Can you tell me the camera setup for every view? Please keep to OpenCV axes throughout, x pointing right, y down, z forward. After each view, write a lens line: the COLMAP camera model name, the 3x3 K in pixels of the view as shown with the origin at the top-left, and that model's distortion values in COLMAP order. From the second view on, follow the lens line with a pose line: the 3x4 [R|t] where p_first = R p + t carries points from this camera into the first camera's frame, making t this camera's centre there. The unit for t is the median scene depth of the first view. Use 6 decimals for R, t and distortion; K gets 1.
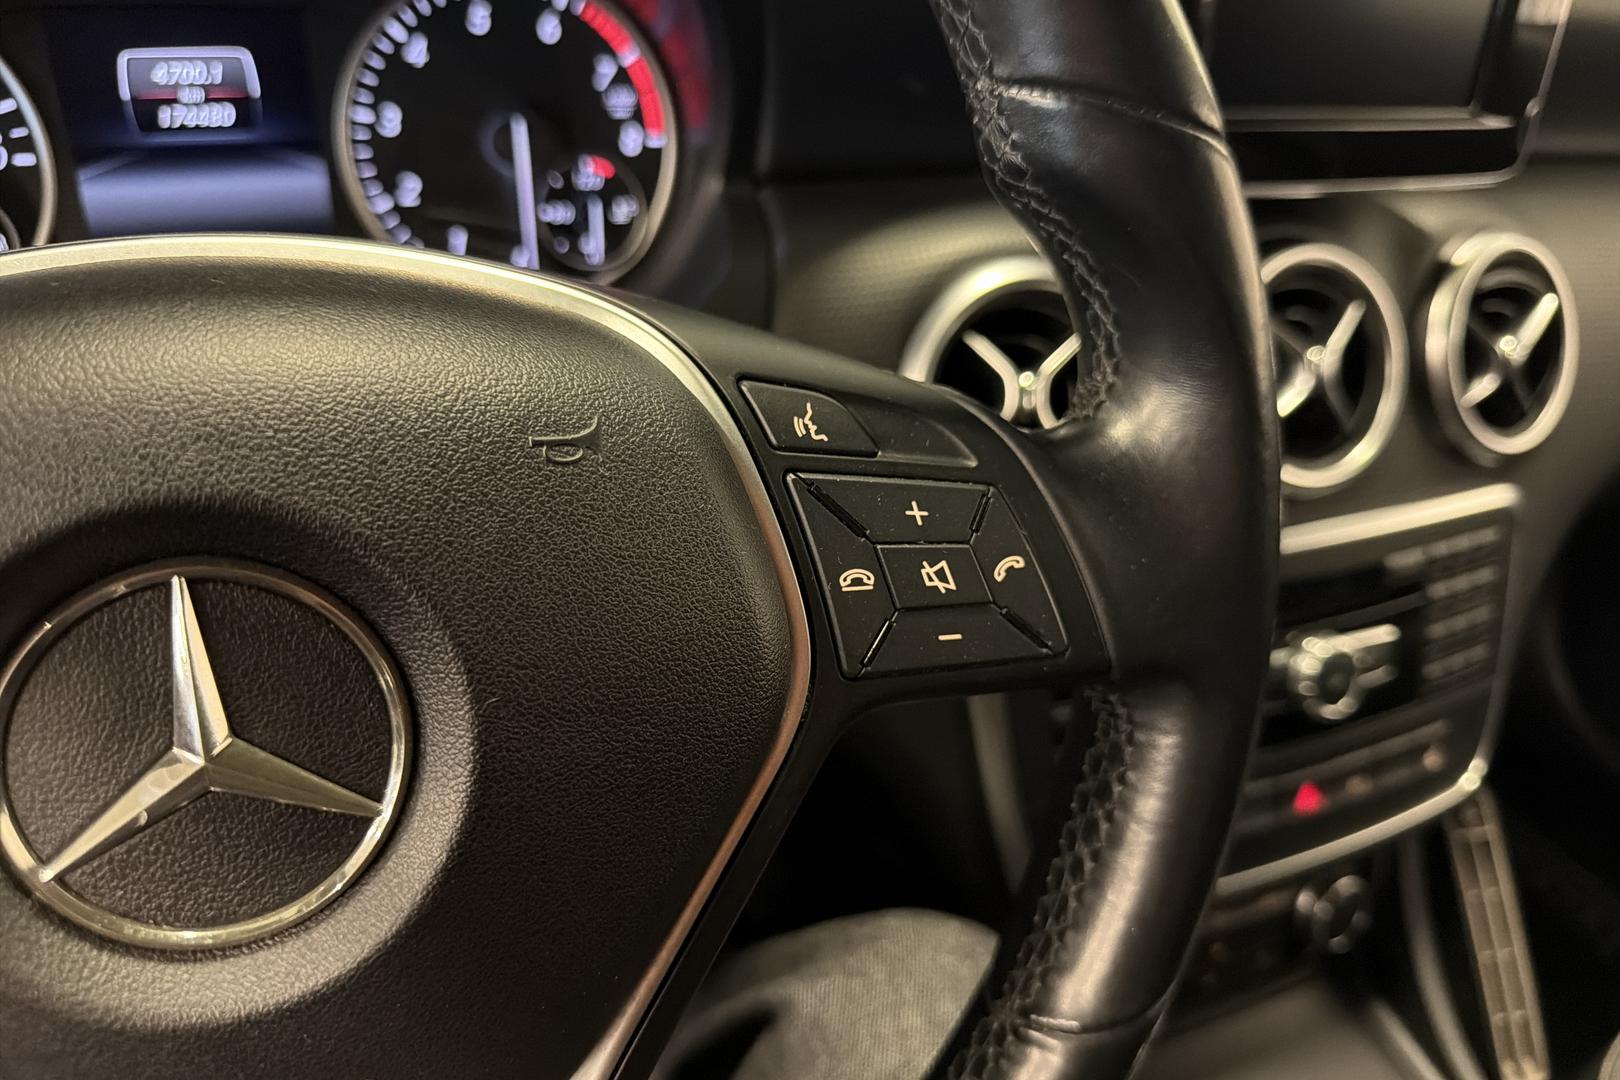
lens RADIAL K [[1195.2, 0, 810.0], [0, 1195.2, 540.0], [0, 0, 1]] dist [0.004152, -0.040508]
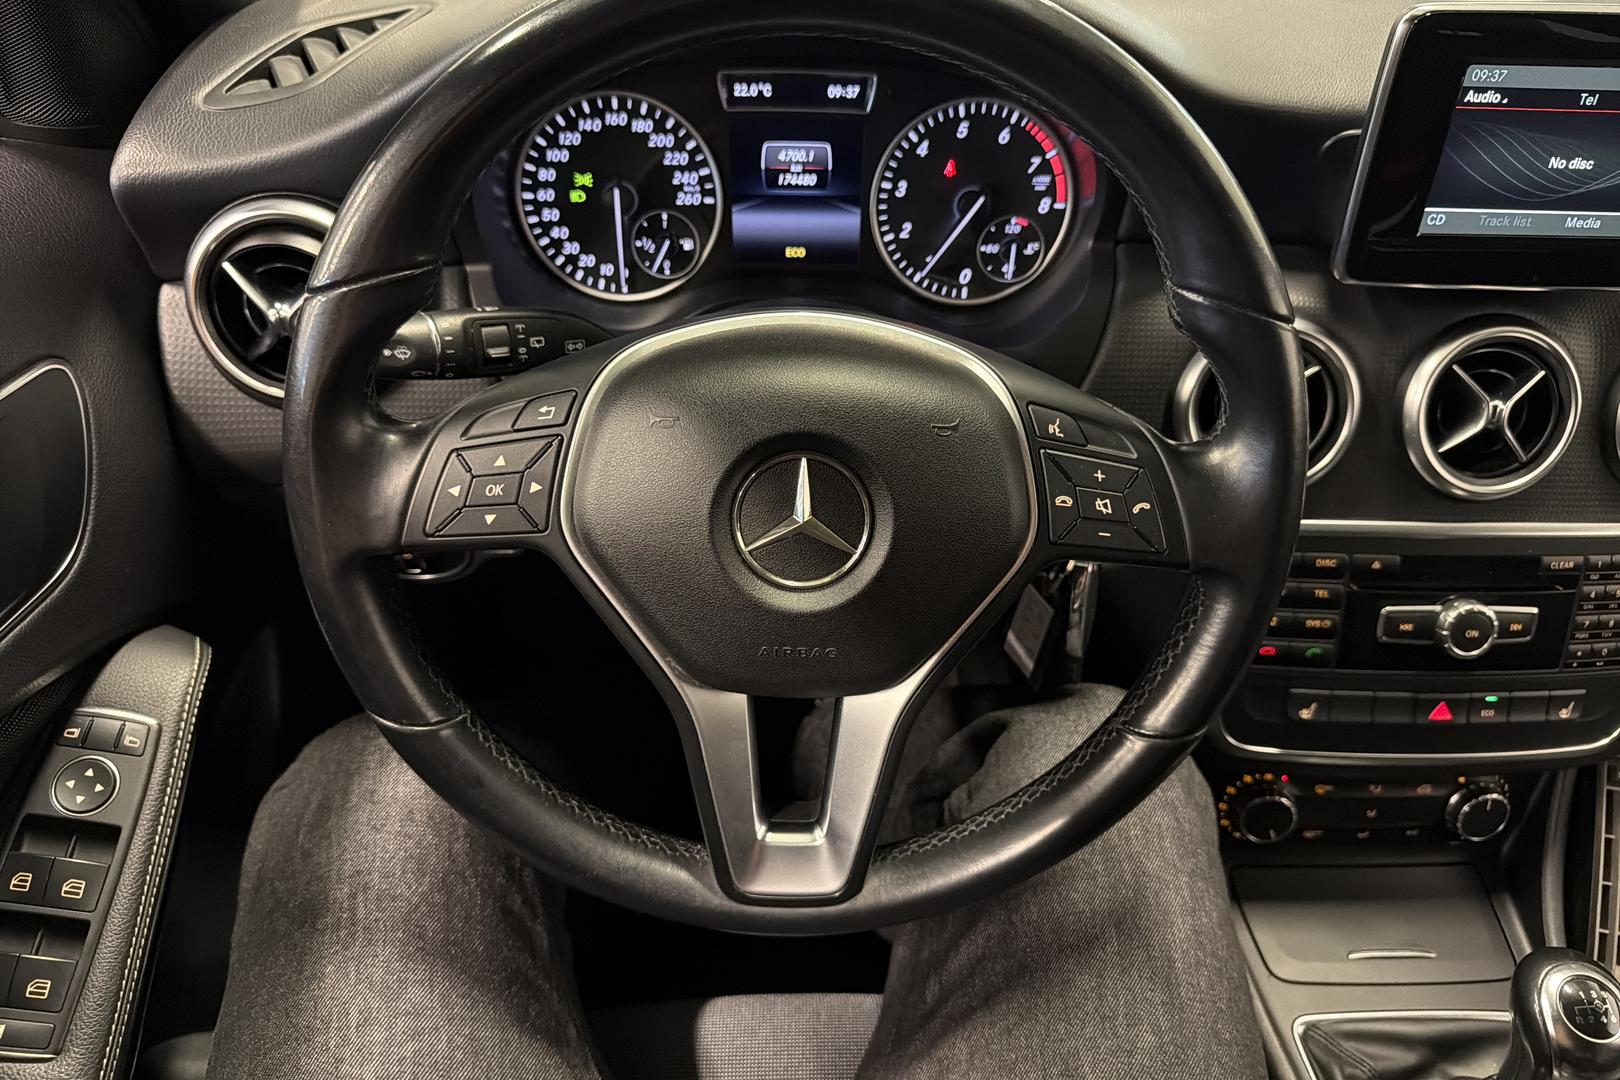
lens RADIAL K [[1195.2, 0, 810.0], [0, 1195.2, 540.0], [0, 0, 1]] dist [0.004152, -0.040508]
pose [[0.923998, 0.188219, -0.332868, 0.207567], [-0.154542, 0.980026, 0.125163, -0.058770], [0.349777, -0.064208, 0.934630, -0.734070]]
